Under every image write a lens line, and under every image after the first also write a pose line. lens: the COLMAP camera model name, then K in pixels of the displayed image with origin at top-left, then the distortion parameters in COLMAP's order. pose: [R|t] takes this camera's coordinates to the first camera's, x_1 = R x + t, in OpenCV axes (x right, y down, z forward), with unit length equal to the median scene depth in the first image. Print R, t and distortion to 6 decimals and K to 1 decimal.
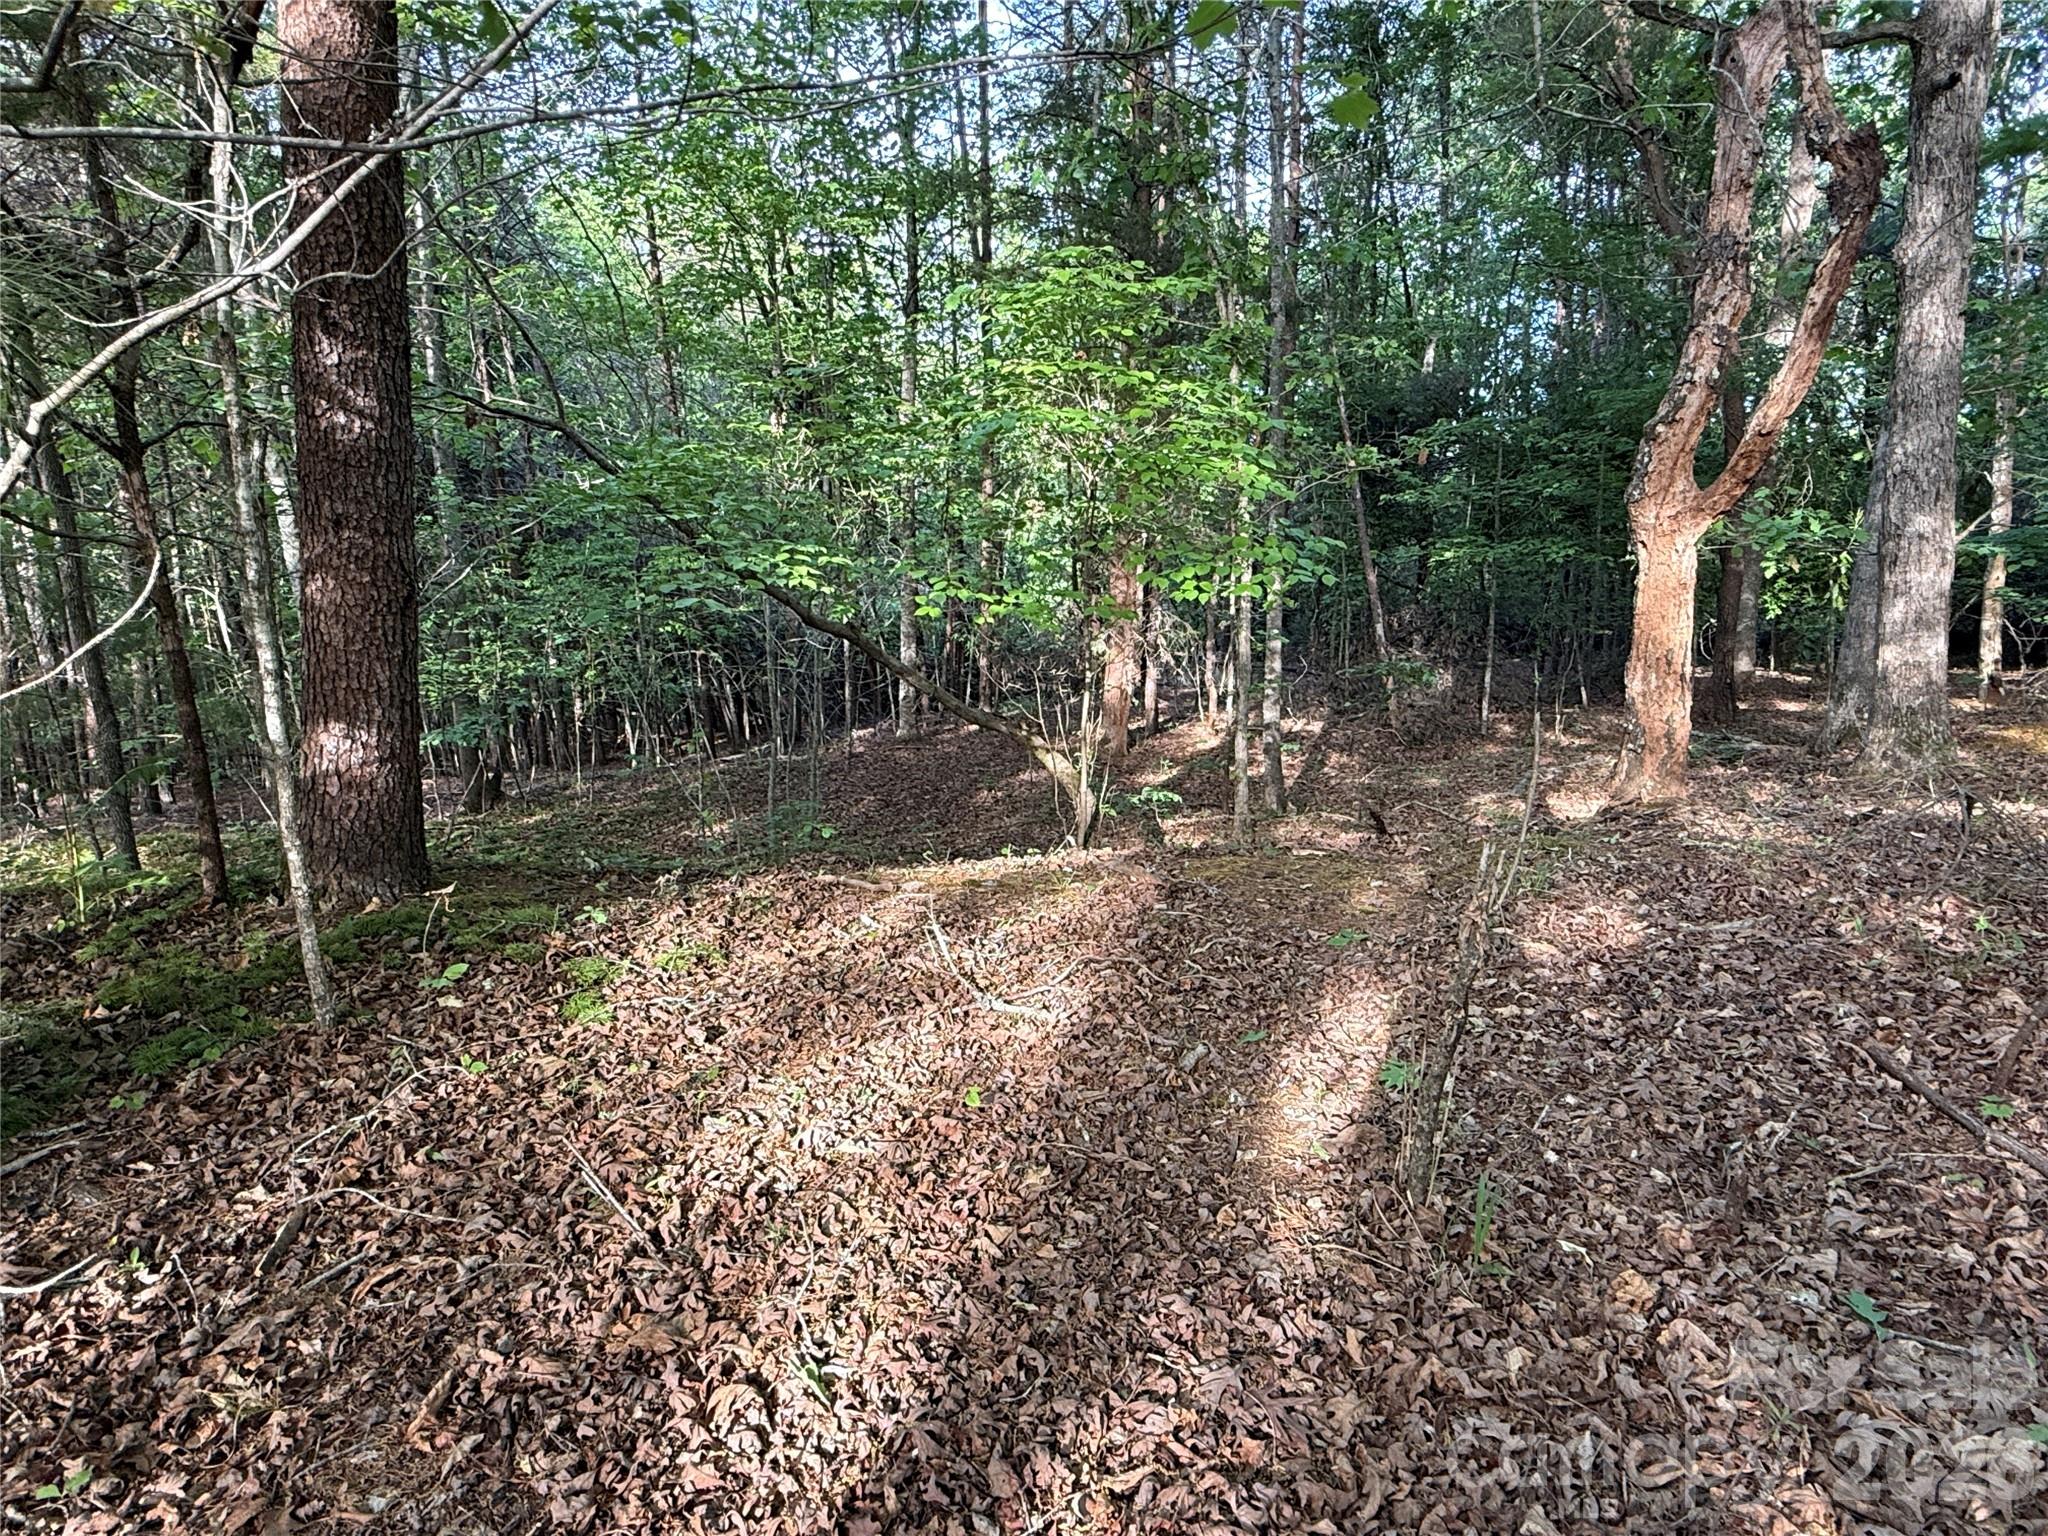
lens RADIAL K [[1194.2, 0, 1019.9], [0, 1194.2, 767.6], [0, 0, 1]] dist [0.004591, 0.000211]
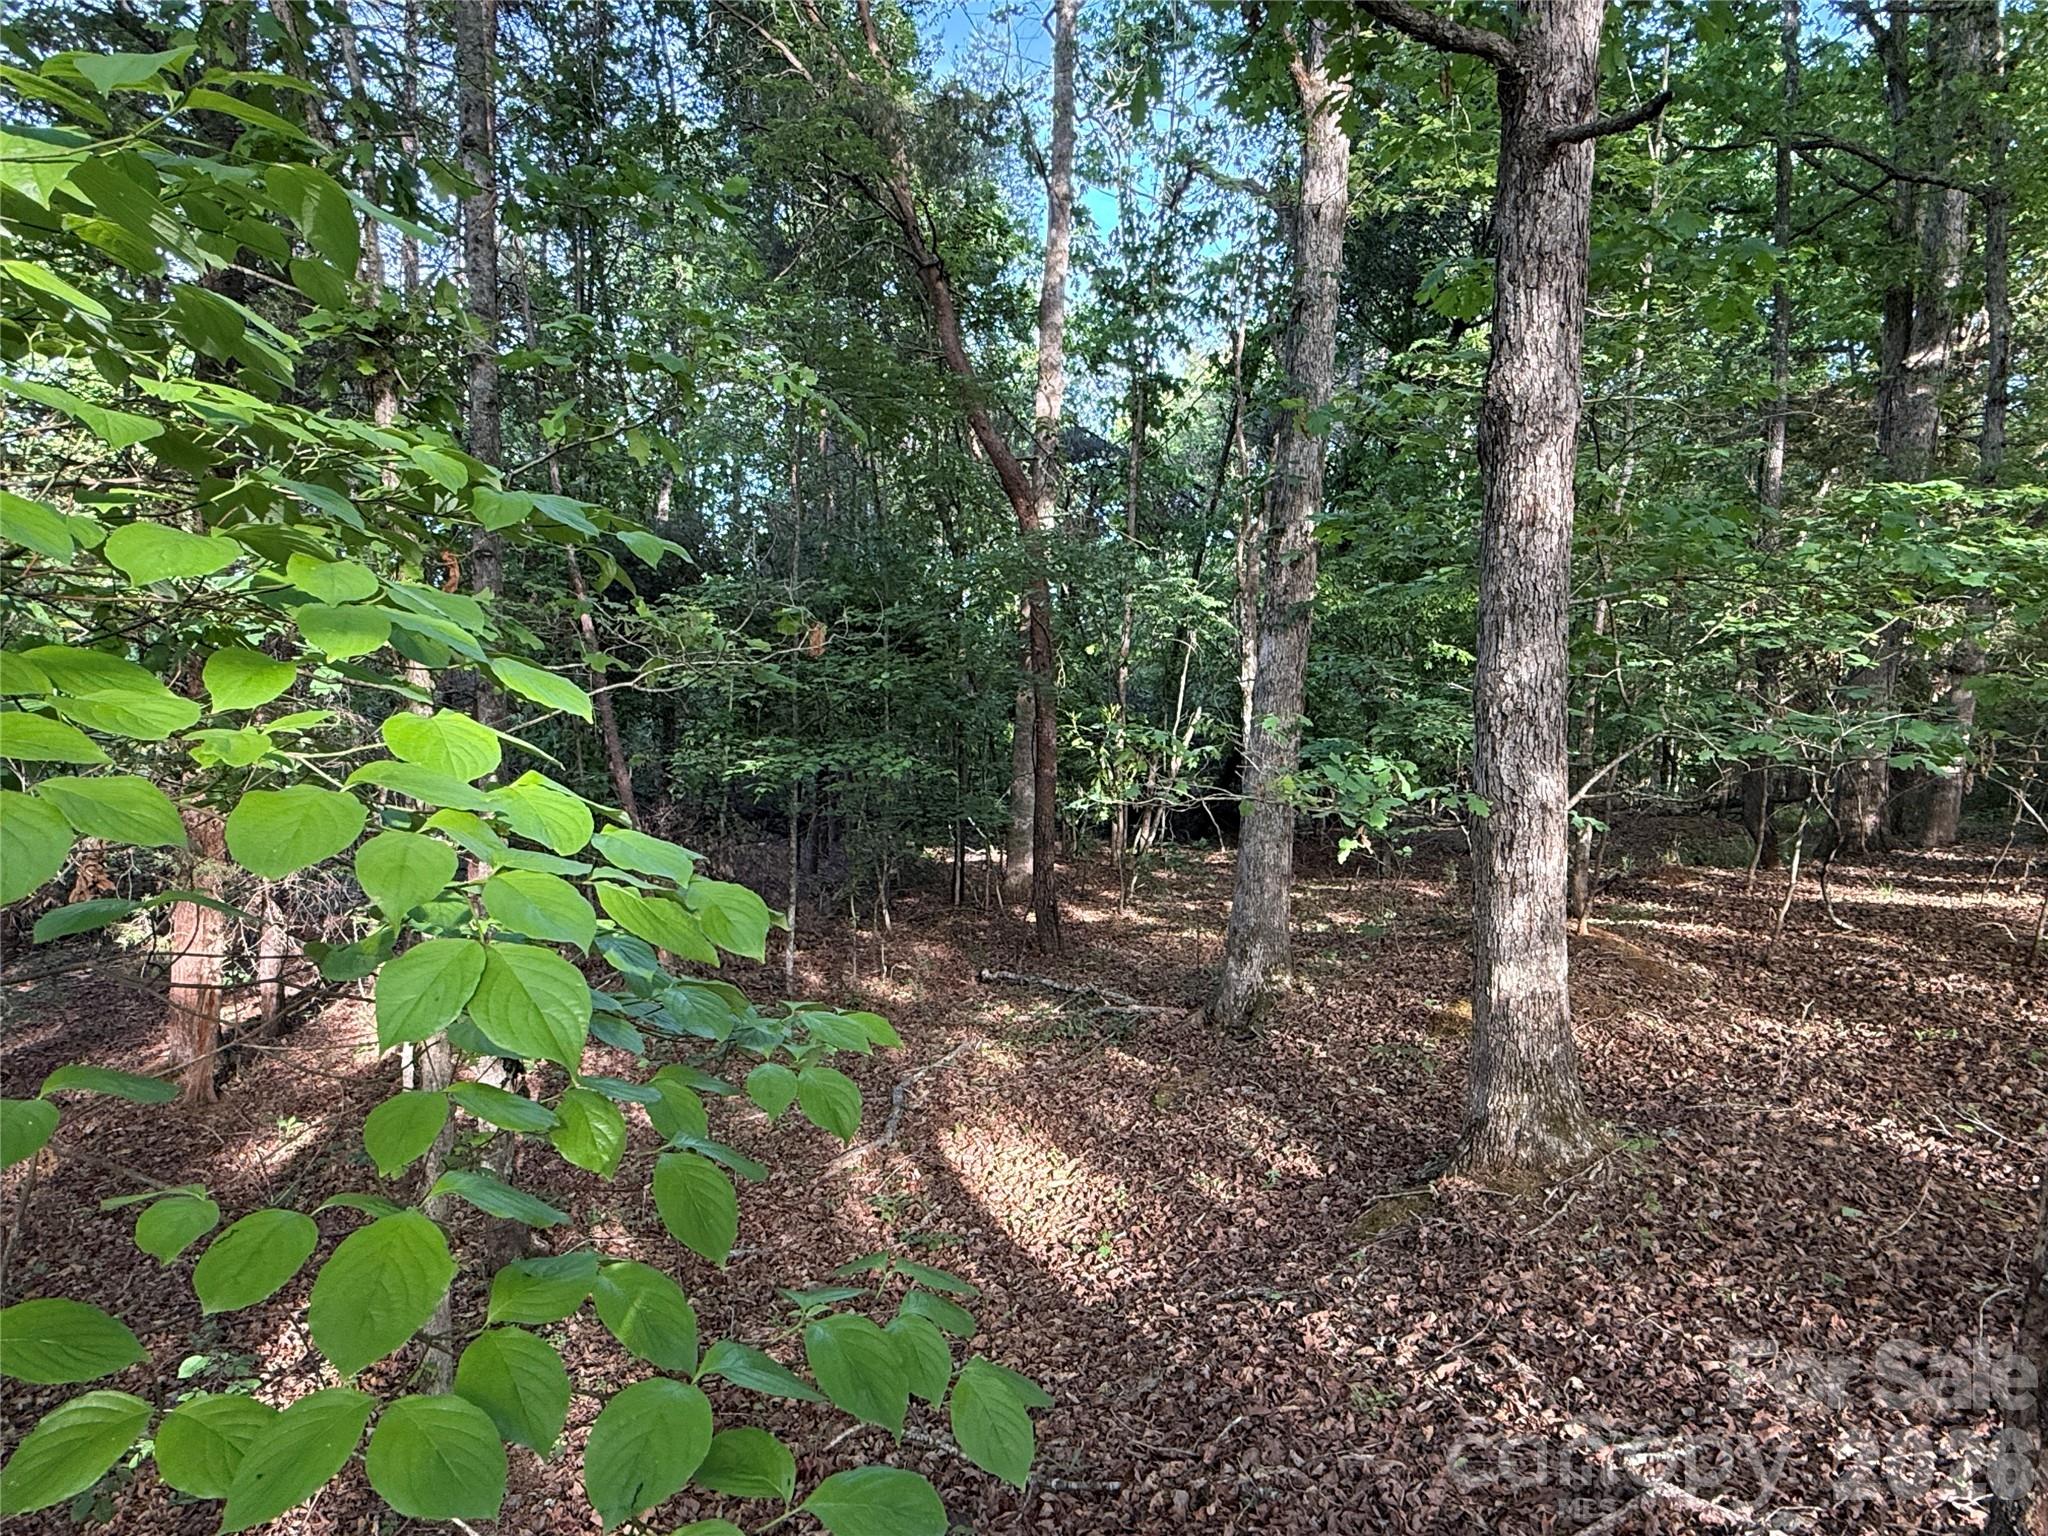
lens RADIAL K [[1194.2, 0, 1021.3], [0, 1194.2, 771.7], [0, 0, 1]] dist [0.004591, 0.000211]
pose [[0.801618, -0.006374, 0.597802, 0.123822], [0.080176, 0.992056, -0.096934, -0.171260], [-0.592435, 0.125633, 0.795762, 0.640203]]
